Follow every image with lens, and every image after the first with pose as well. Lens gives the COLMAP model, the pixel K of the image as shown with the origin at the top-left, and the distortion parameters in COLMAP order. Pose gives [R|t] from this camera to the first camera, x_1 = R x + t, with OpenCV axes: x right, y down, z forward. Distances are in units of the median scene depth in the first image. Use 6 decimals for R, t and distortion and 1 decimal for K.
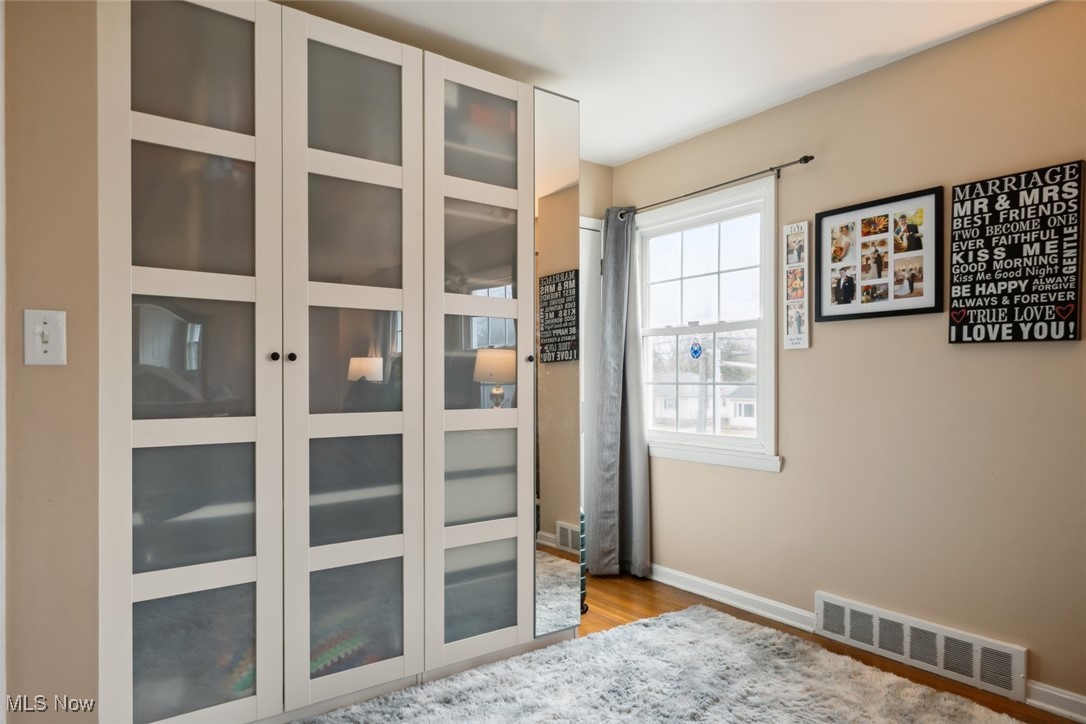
lens RADIAL K [[665.8, 0, 552.7], [0, 665.8, 379.6], [0, 0, 1]] dist [0.007173, 0.002176]
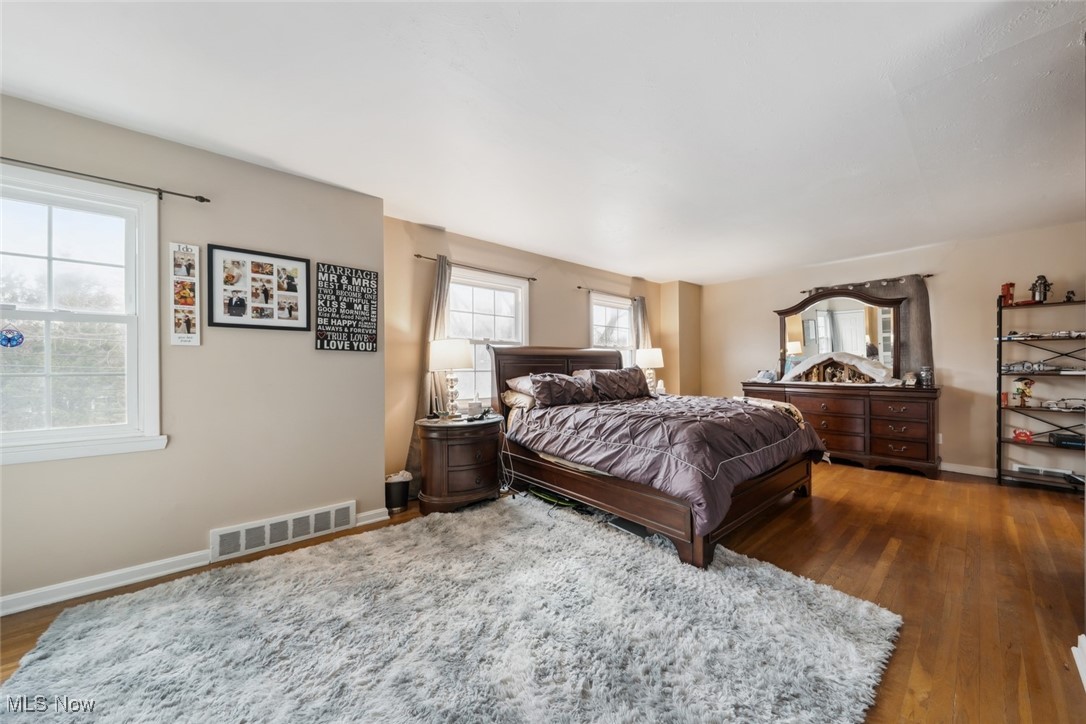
lens RADIAL K [[379.9, 0, 539.3], [0, 379.9, 366.7], [0, 0, 1]] dist [-0.000291, 0.000056]
pose [[-0.057064, 0.006747, 0.998348, -0.447558], [0.006238, 0.999960, -0.006401, 0.002701], [-0.998351, 0.005862, -0.057104, 0.453344]]
